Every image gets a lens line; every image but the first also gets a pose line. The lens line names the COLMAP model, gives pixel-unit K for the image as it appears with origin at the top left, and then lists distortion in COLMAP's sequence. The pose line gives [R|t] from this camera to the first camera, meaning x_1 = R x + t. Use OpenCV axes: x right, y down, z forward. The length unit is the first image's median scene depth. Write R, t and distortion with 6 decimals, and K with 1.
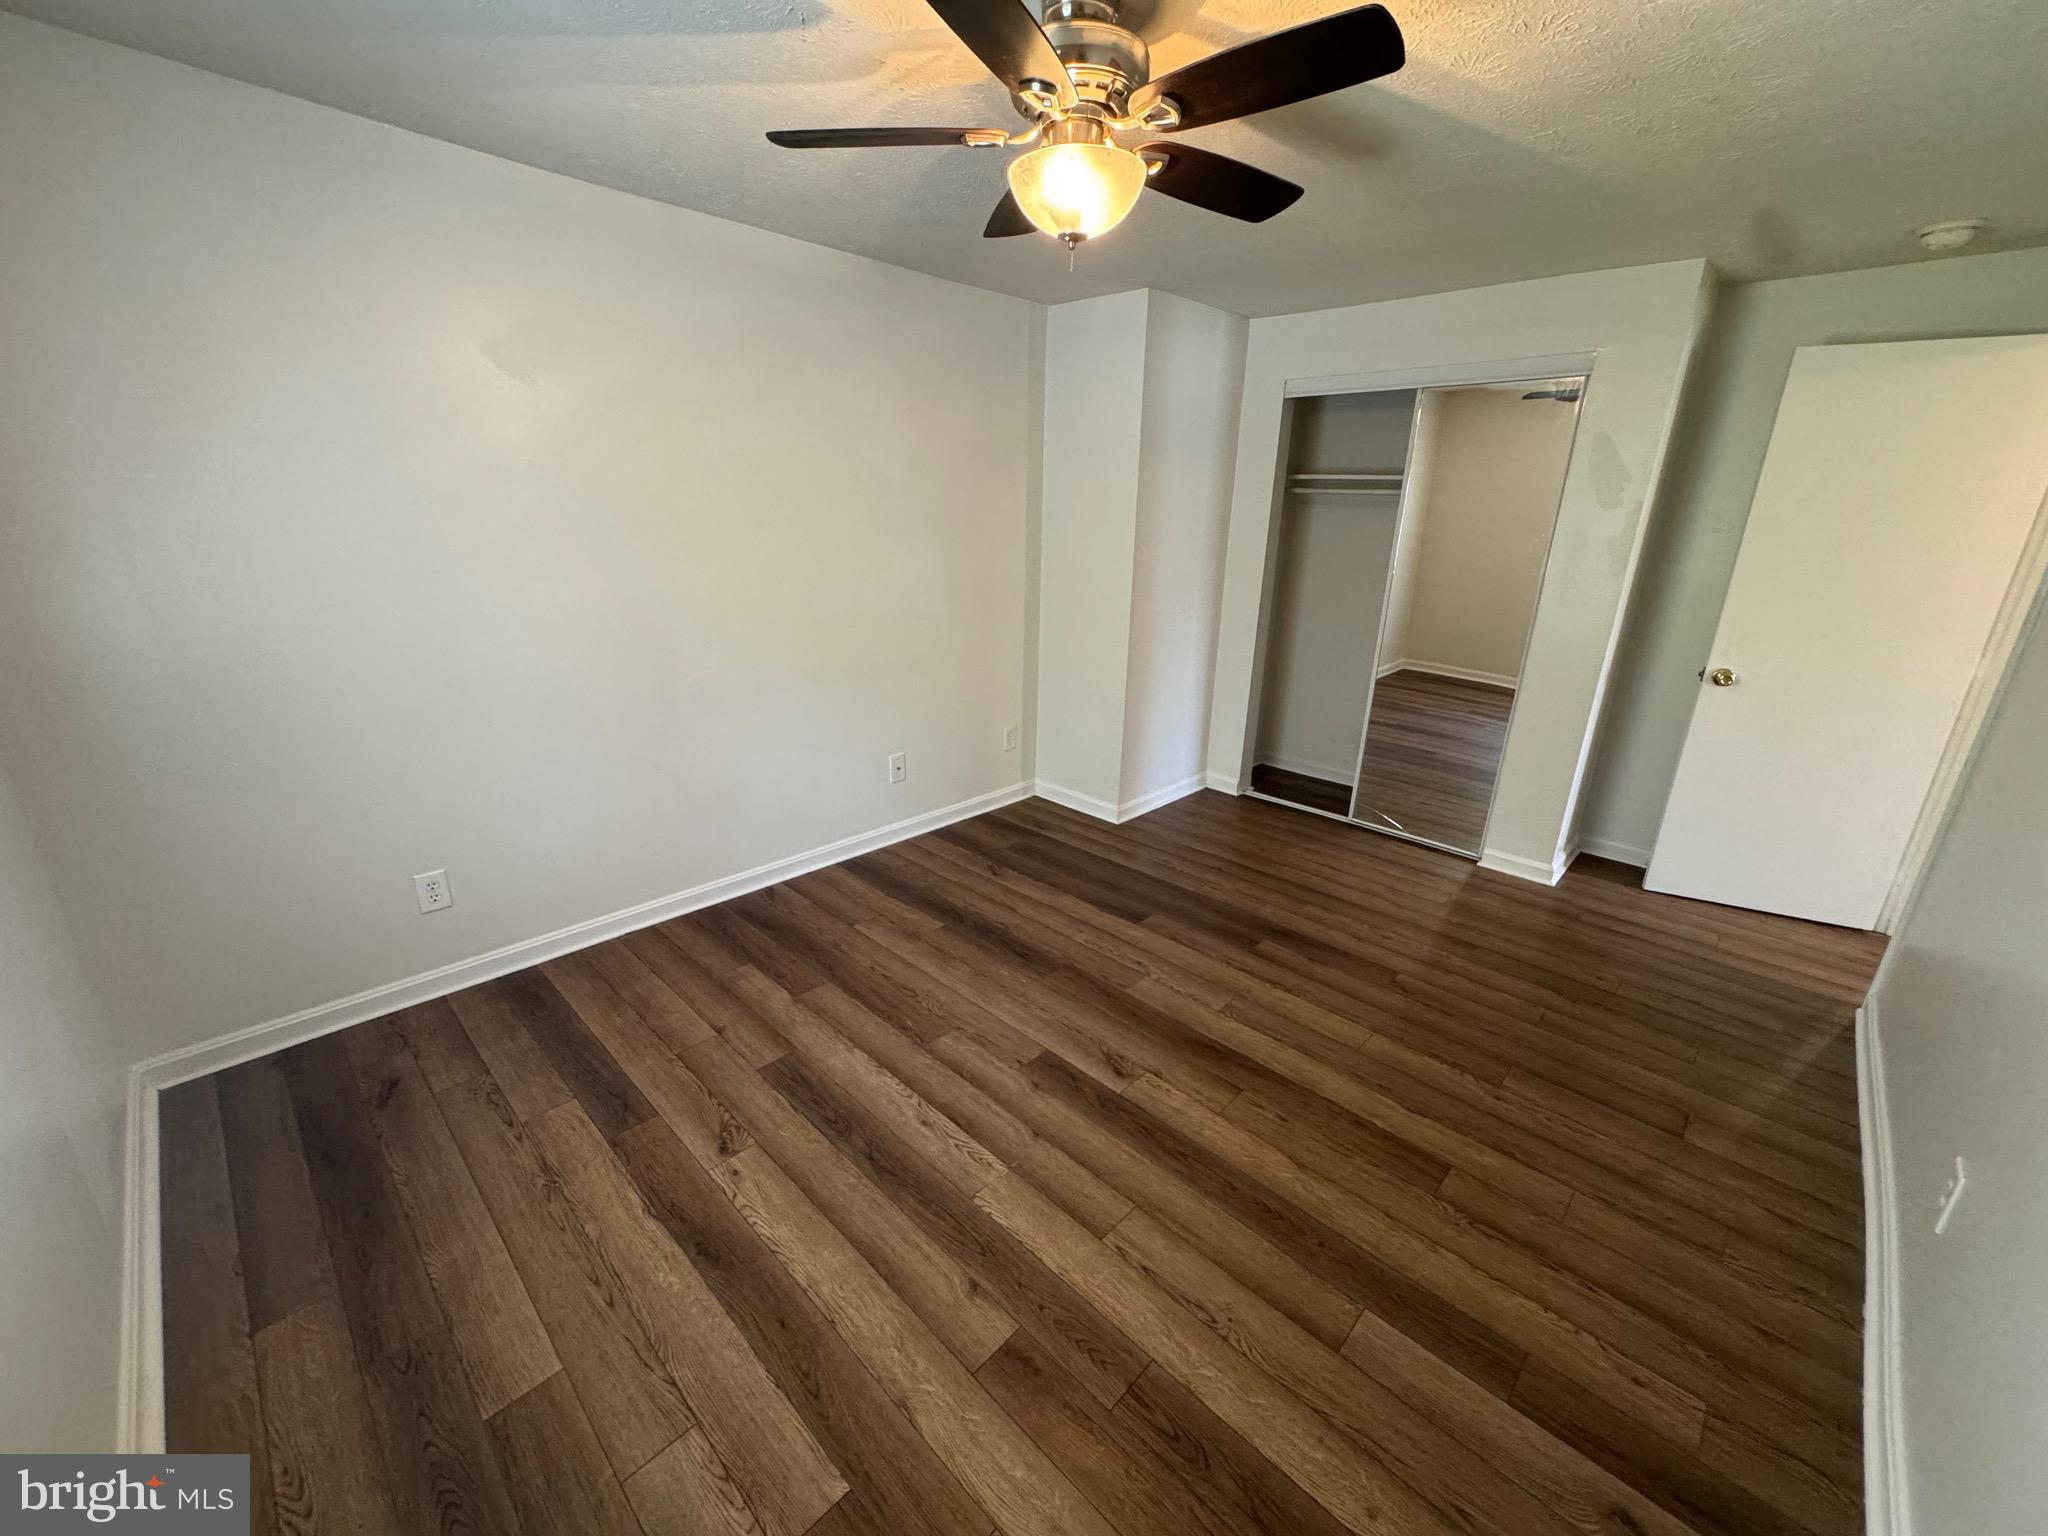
lens RADIAL K [[813.7, 0, 1017.9], [0, 813.7, 766.0], [0, 0, 1]] dist [-0.000794, 0.000467]
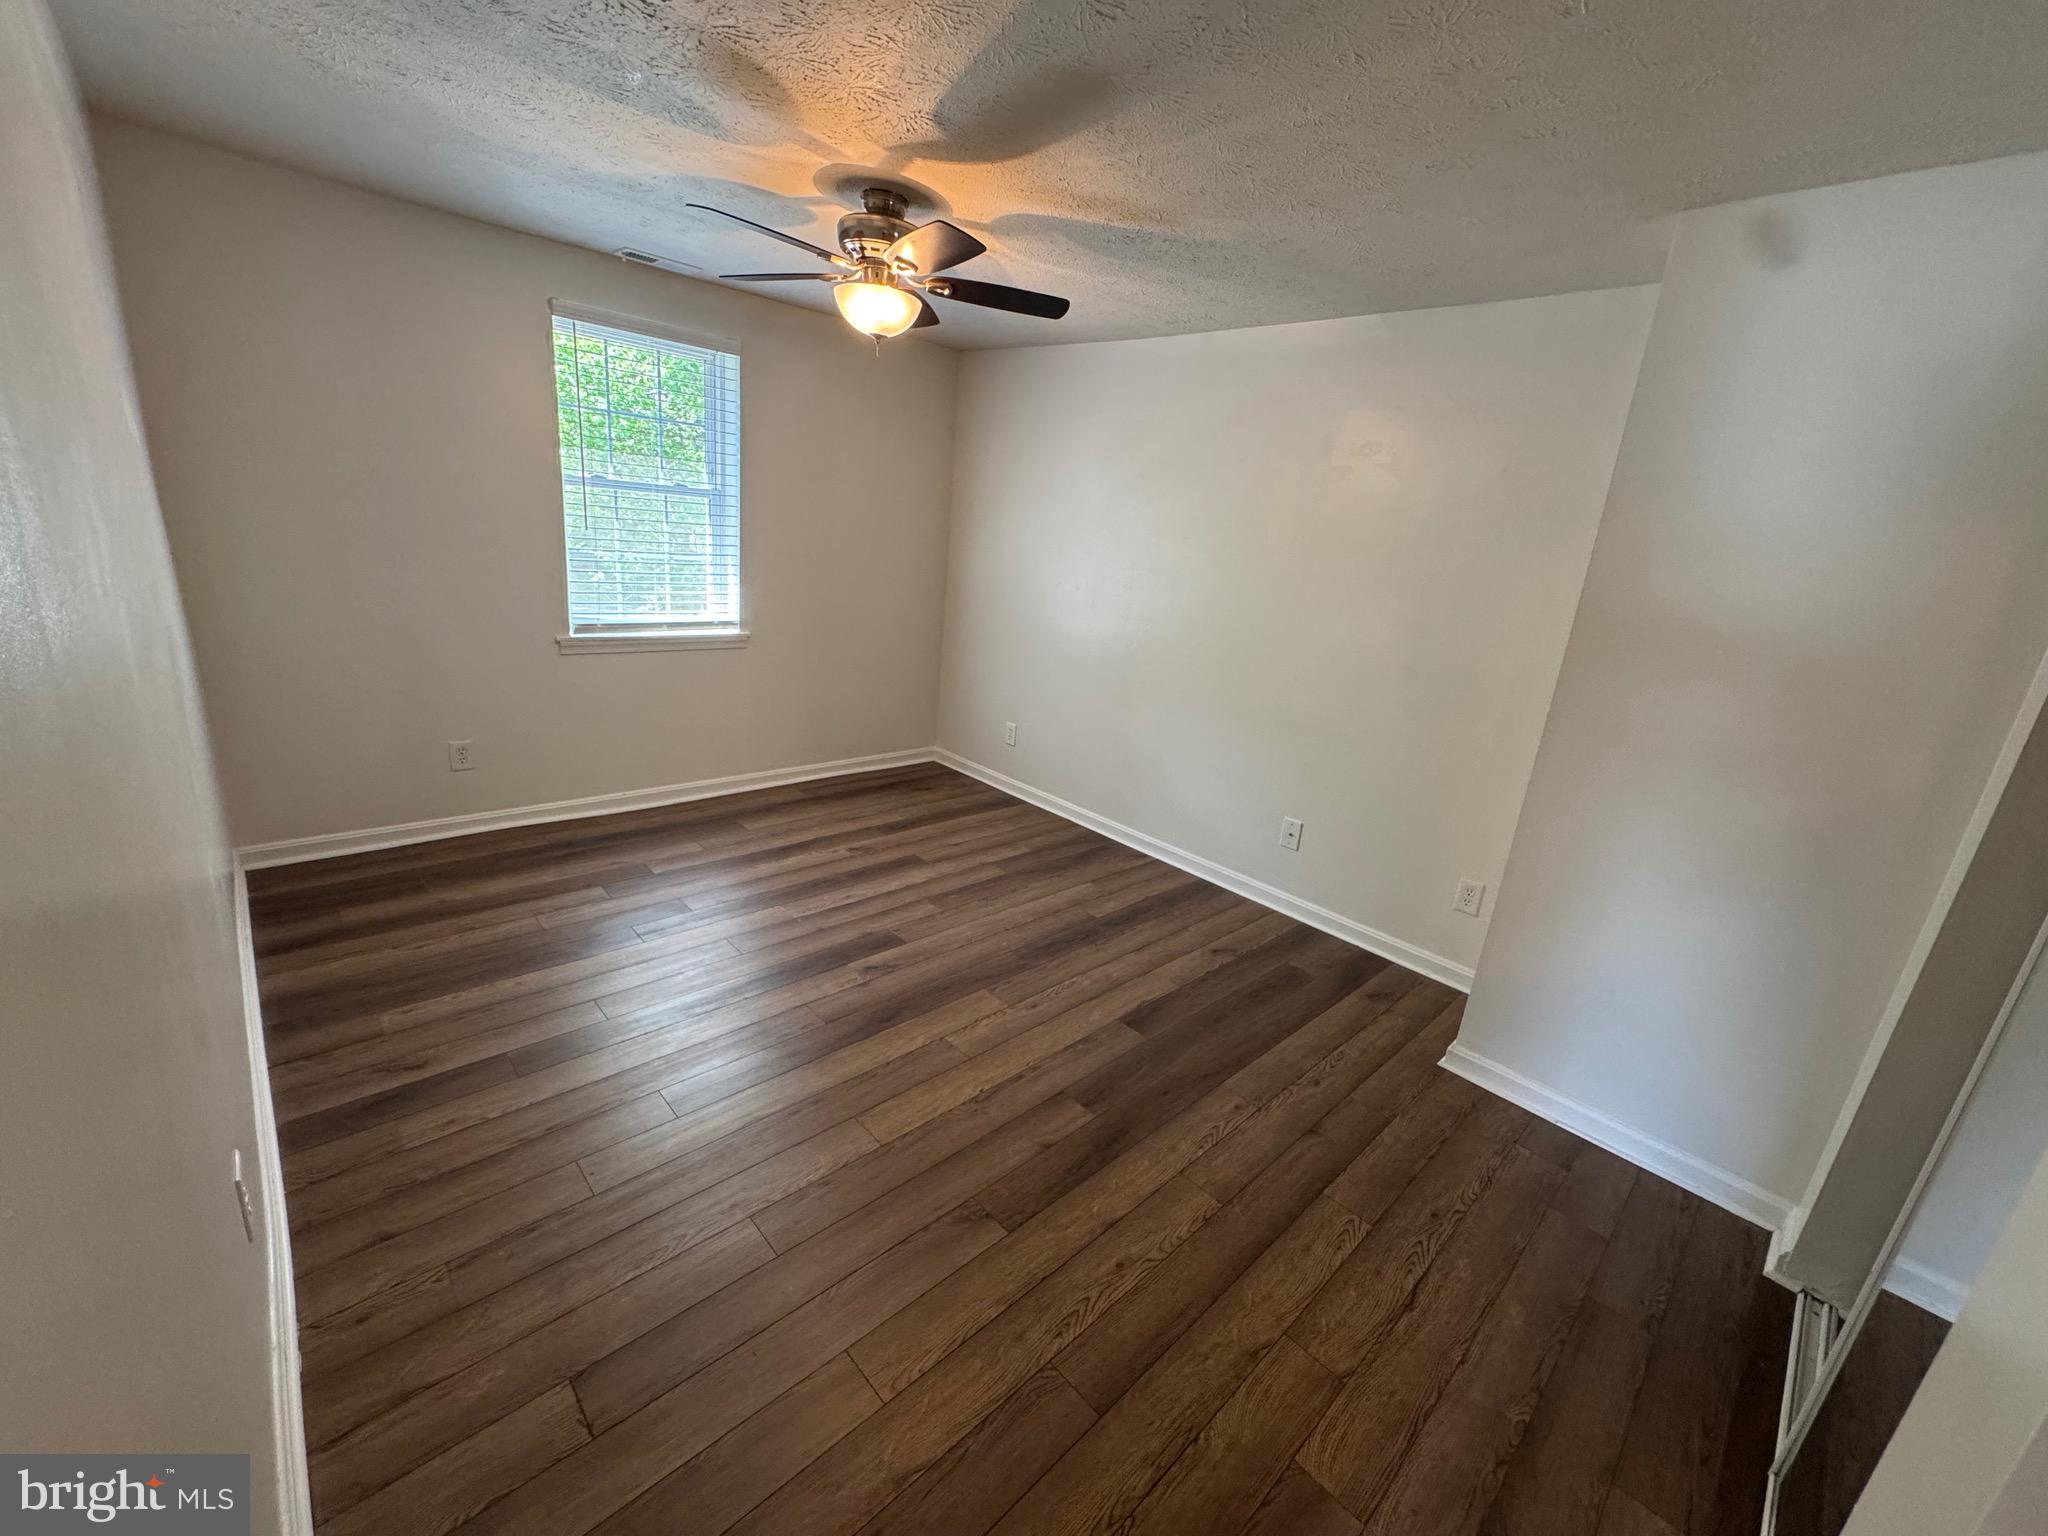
lens RADIAL K [[813.7, 0, 1026.3], [0, 813.7, 770.6], [0, 0, 1]] dist [-0.000794, 0.000467]
pose [[-0.030644, 0.265501, -0.963623, 0.969339], [-0.406079, 0.877621, 0.254719, -0.228756], [0.913324, 0.399113, 0.080920, 0.799002]]
